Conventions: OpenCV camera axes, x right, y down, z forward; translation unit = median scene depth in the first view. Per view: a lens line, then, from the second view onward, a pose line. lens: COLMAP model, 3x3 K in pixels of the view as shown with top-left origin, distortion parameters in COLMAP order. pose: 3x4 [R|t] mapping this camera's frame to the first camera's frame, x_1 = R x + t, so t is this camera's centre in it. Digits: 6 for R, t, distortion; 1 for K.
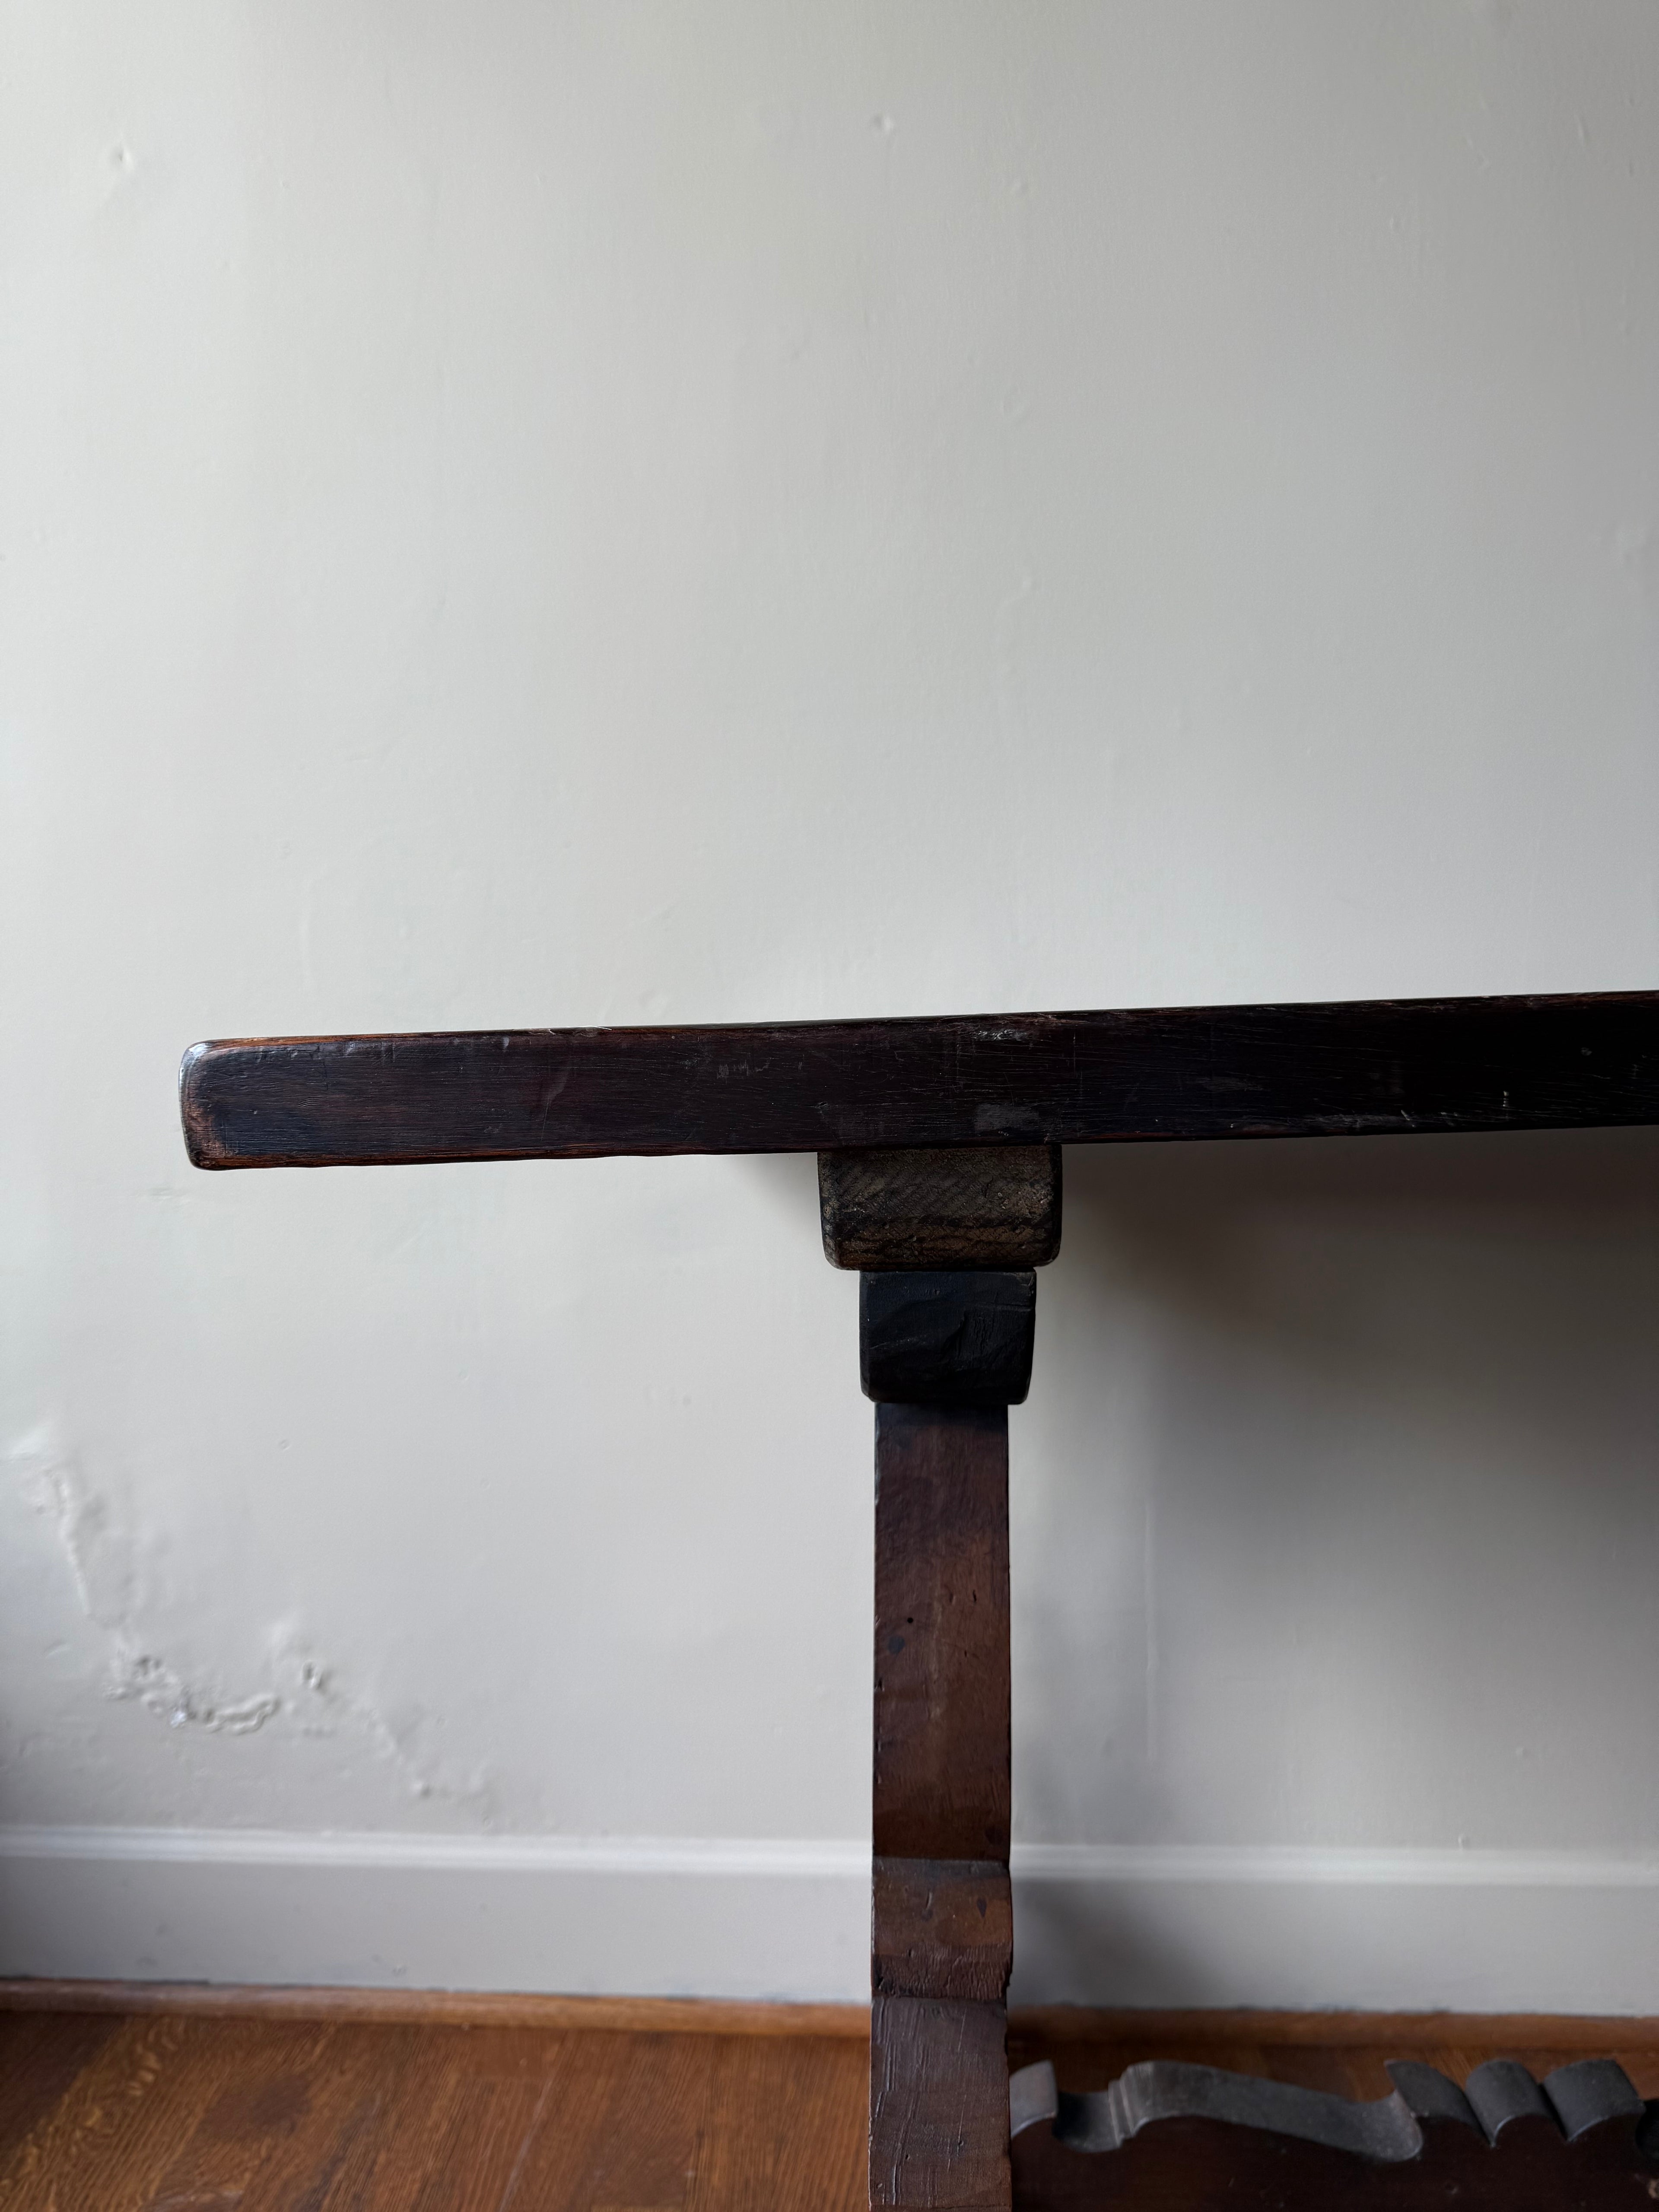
lens RADIAL K [[1688.7, 0, 816.1], [0, 1688.7, 1103.7], [0, 0, 1]] dist [-0.018600, 0.003854]
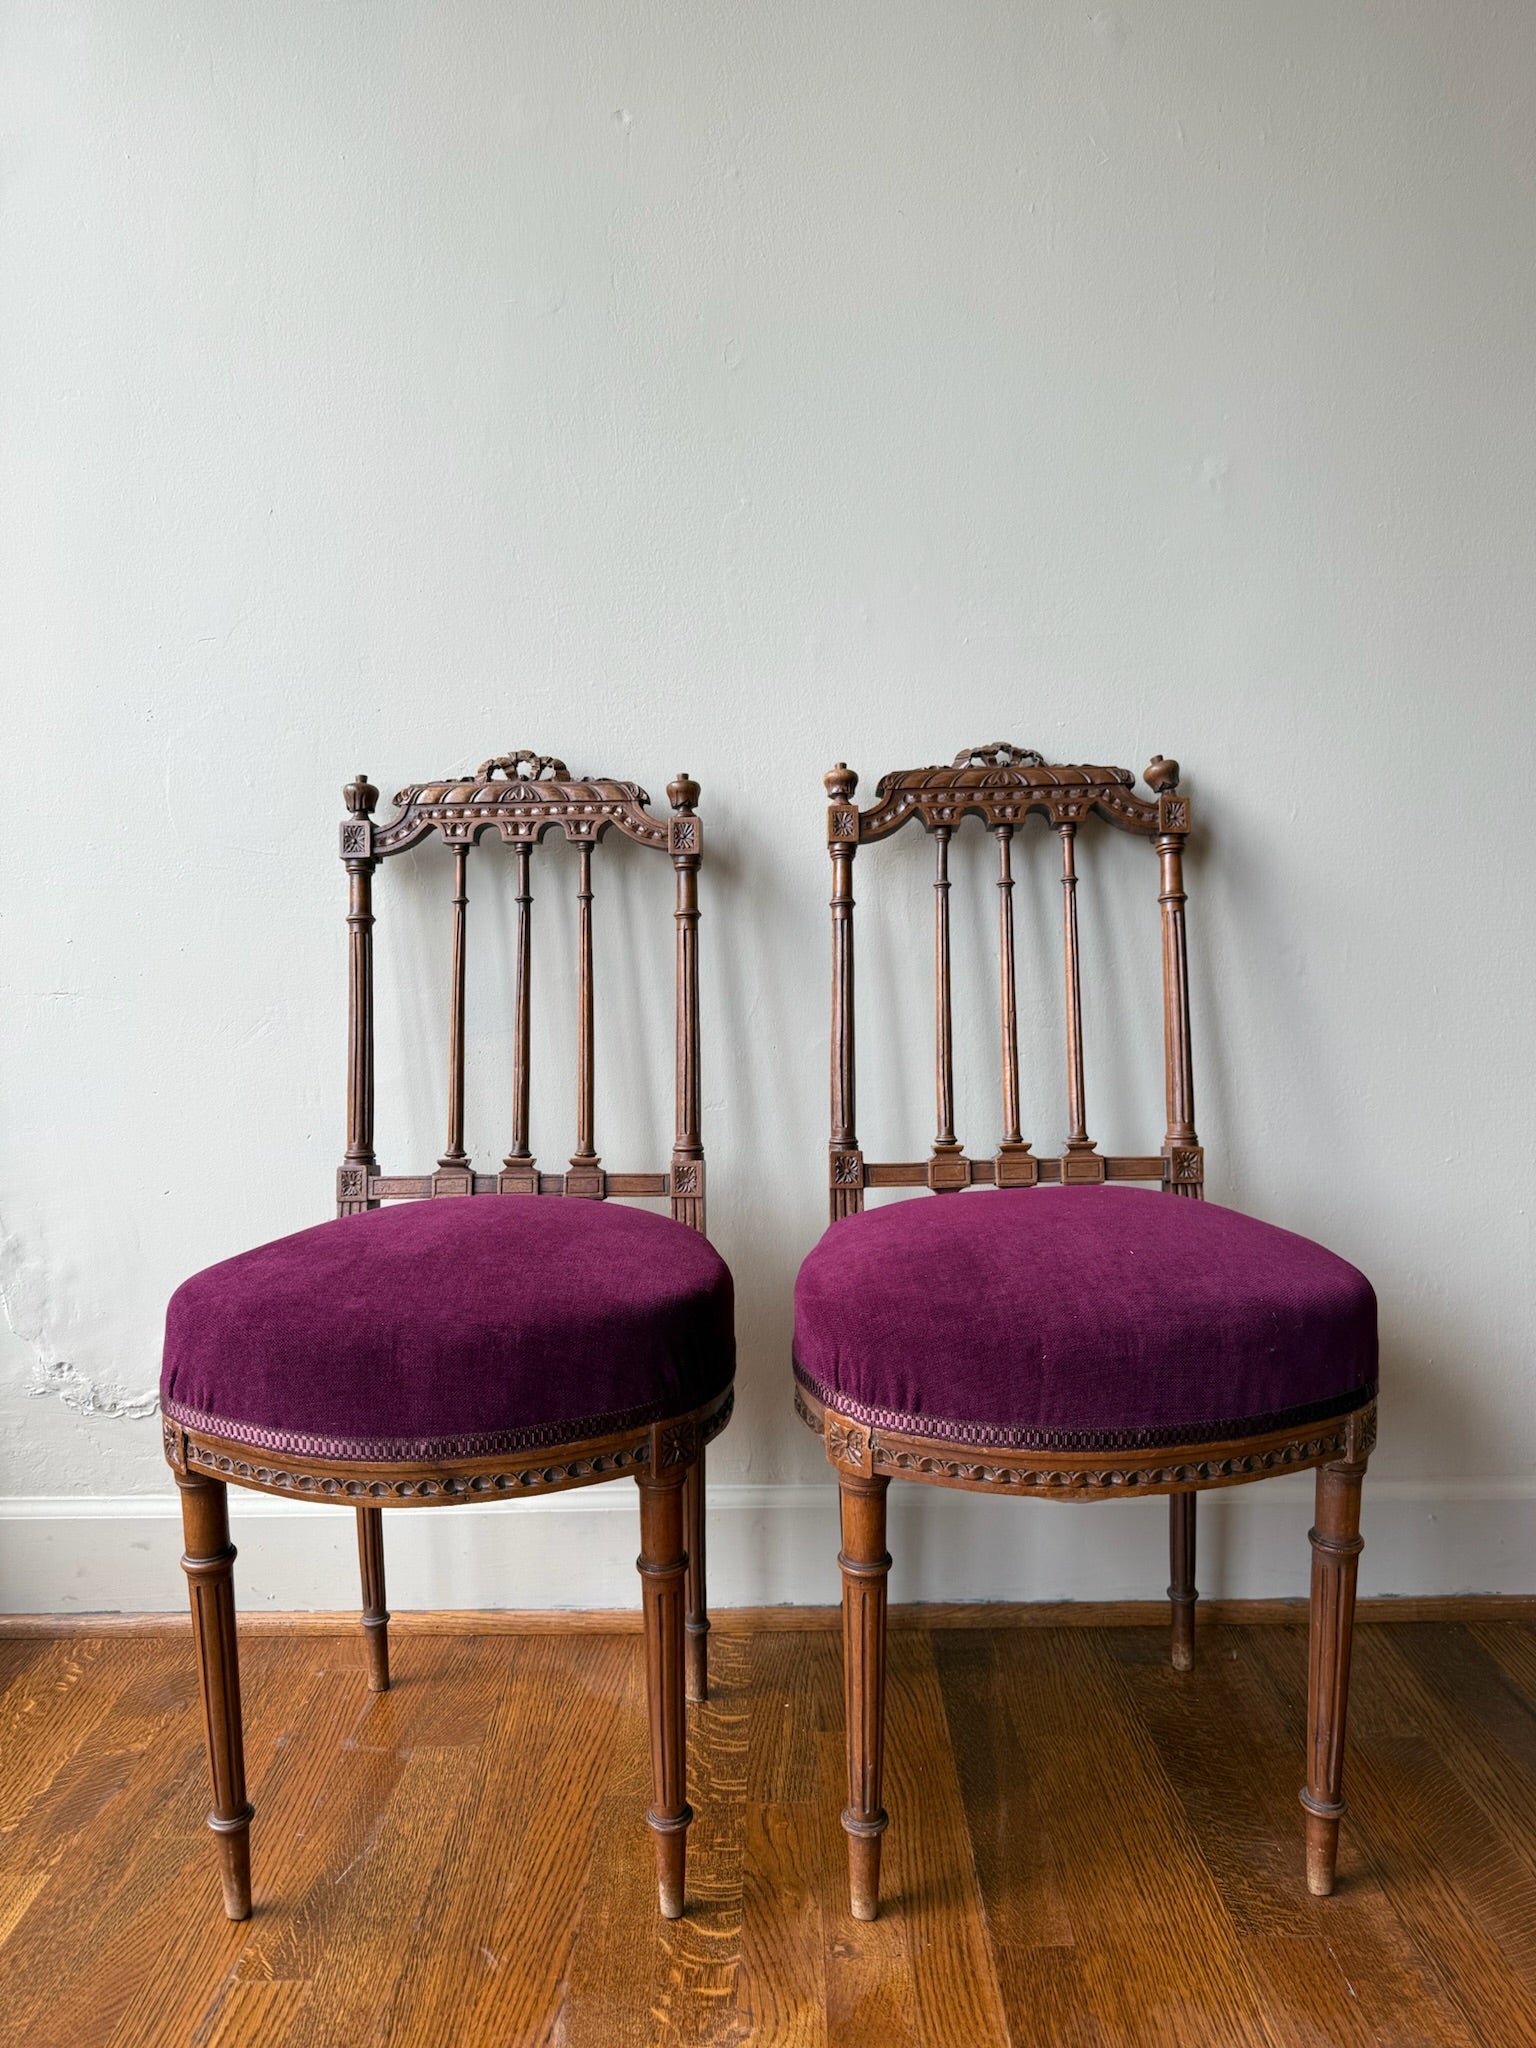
lens RADIAL K [[1540.7, 0, 771.7], [0, 1540.7, 1034.0], [0, 0, 1]] dist [0.002211, -0.007079]
pose [[0.998658, -0.011594, 0.050484, 0.080938], [0.008067, 0.997548, 0.069523, 0.007172], [-0.051166, -0.069023, 0.996302, -0.167087]]
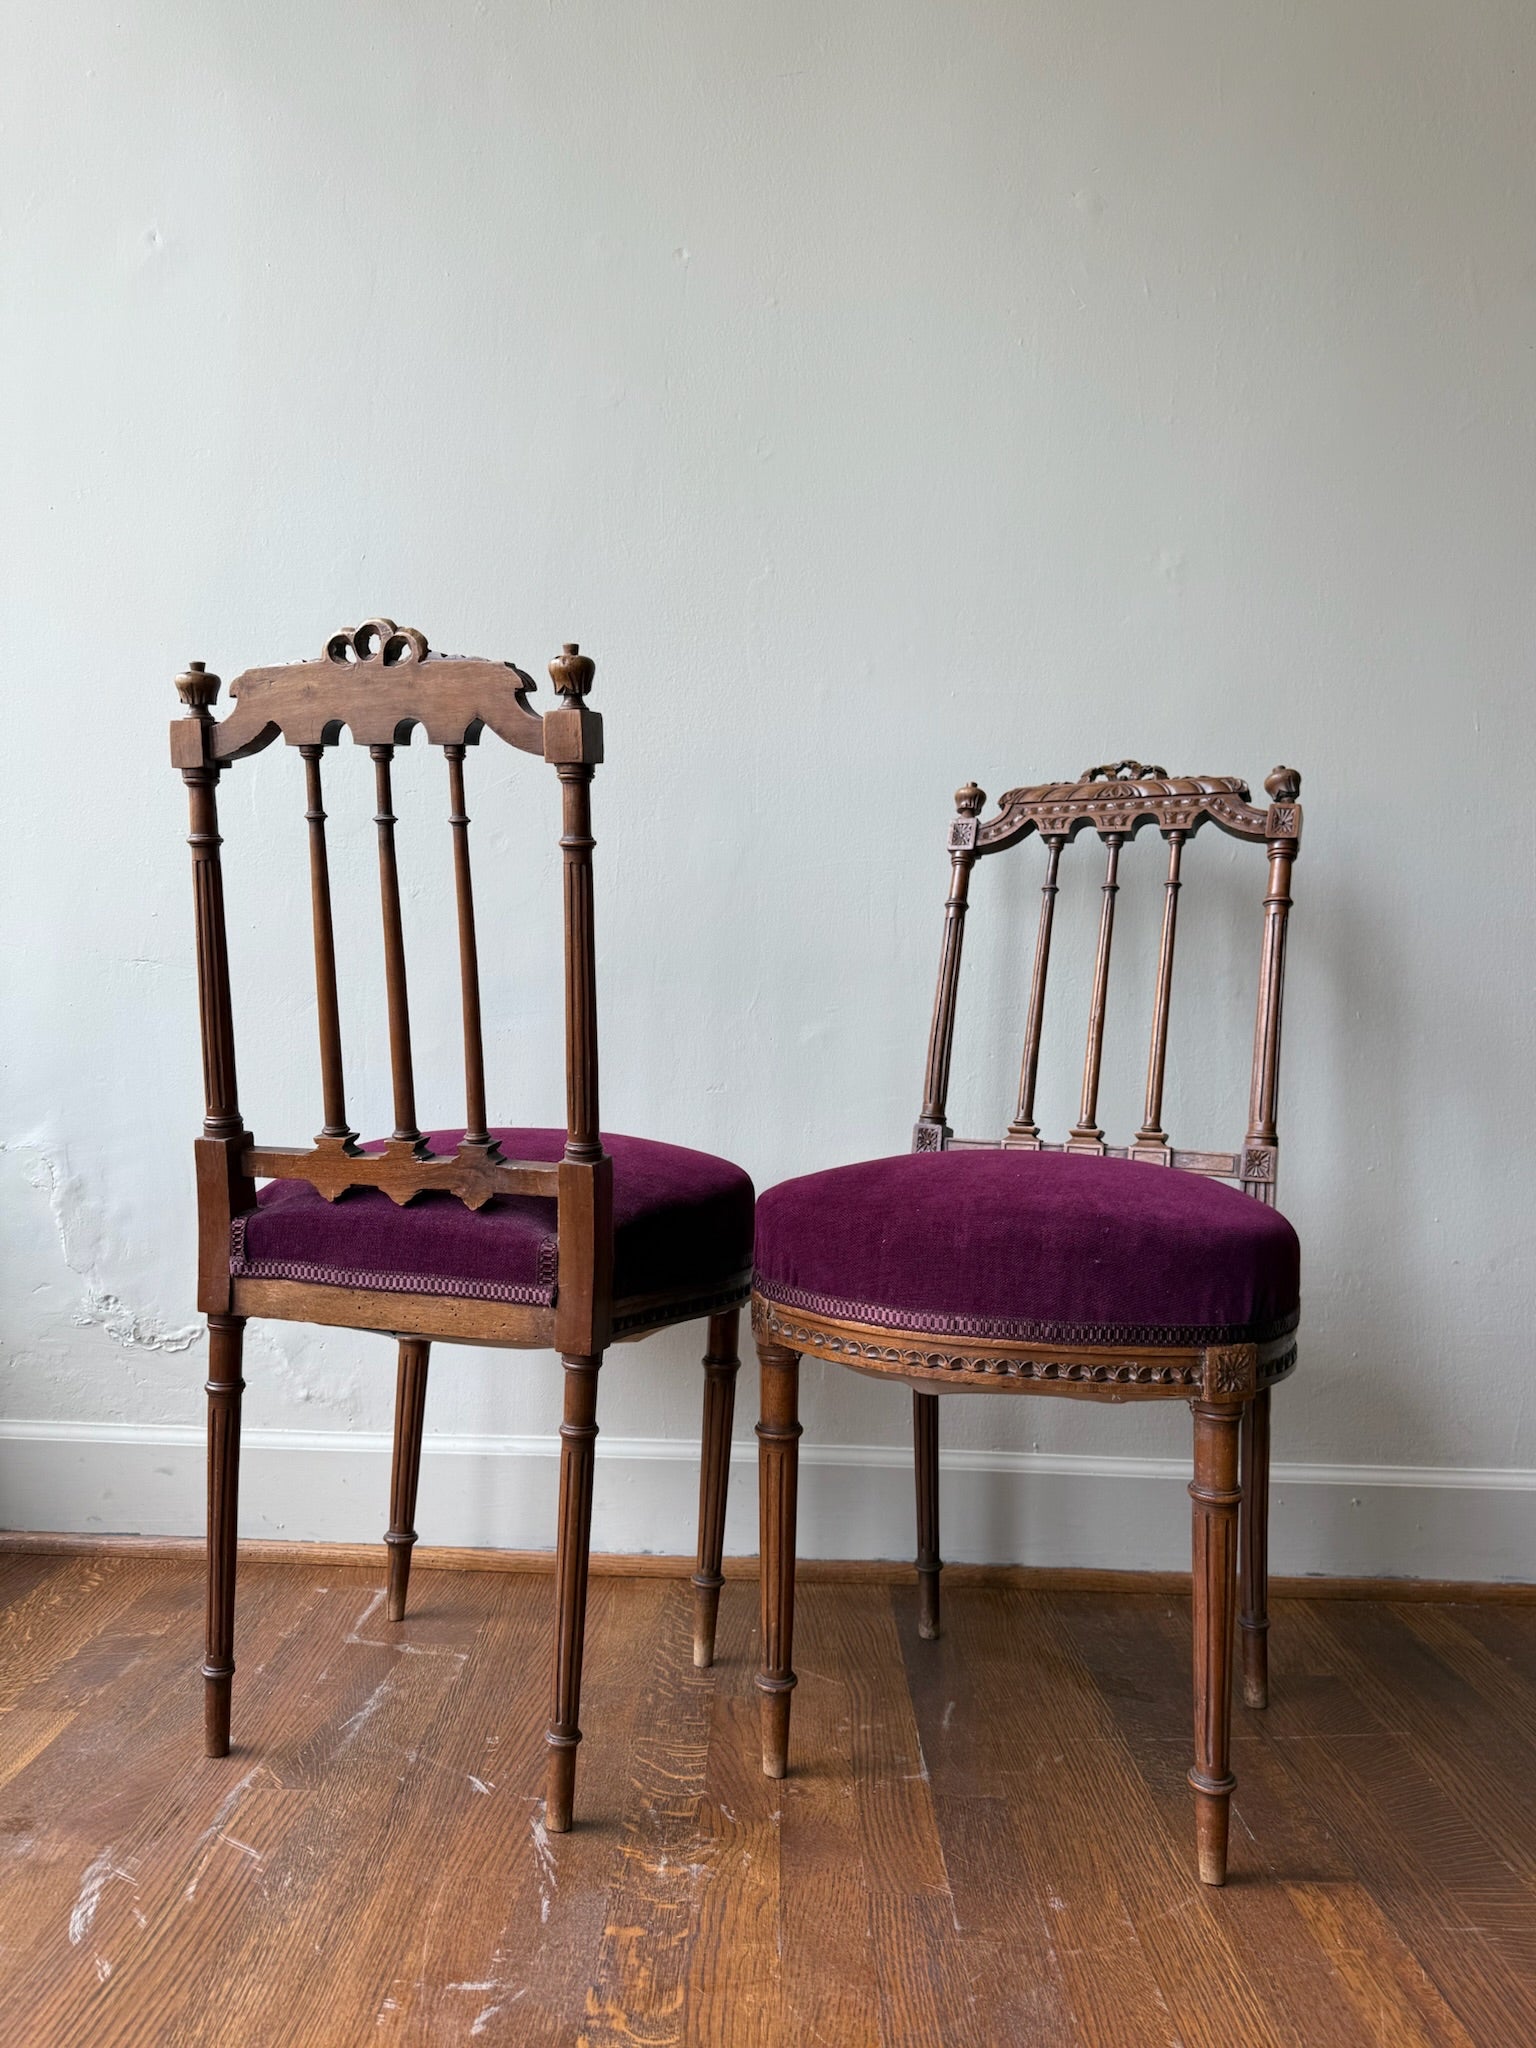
lens RADIAL K [[1540.3, 0, 766.7], [0, 1540.3, 1014.0], [0, 0, 1]] dist [0.002498, -0.004786]
pose [[0.997843, 0.042883, 0.049698, 0.071956], [-0.040639, 0.998146, -0.045313, 0.135984], [-0.051549, 0.043196, 0.997736, -0.312984]]
